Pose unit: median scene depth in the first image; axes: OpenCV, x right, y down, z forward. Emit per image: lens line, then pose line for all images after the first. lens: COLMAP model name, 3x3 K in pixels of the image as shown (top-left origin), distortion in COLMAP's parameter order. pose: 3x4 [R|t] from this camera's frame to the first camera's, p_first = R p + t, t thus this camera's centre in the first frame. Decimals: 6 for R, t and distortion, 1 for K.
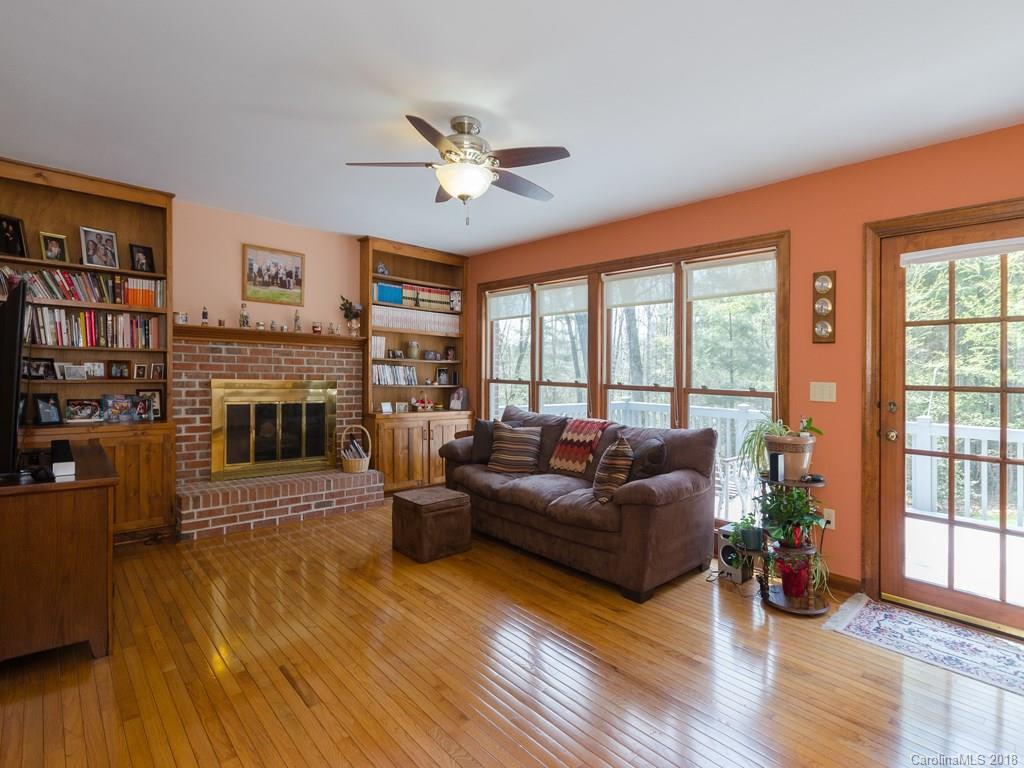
lens RADIAL K [[505.2, 0, 517.2], [0, 505.2, 380.7], [0, 0, 1]] dist [0.027600, 0.000469]
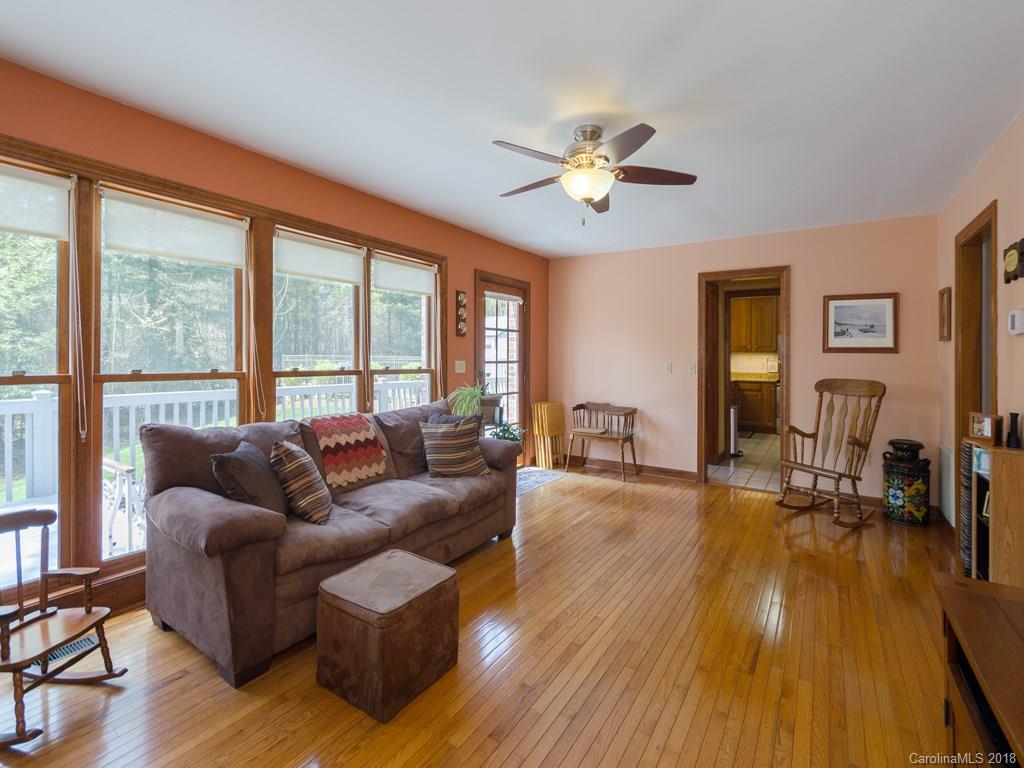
lens RADIAL K [[477.3, 0, 531.6], [0, 477.3, 350.3], [0, 0, 1]] dist [0.004183, 0.000448]
pose [[-0.275079, -0.004404, 0.961411, -0.704244], [0.007570, 0.999949, 0.006746, -0.030631], [-0.961392, 0.009134, -0.275032, 0.957397]]
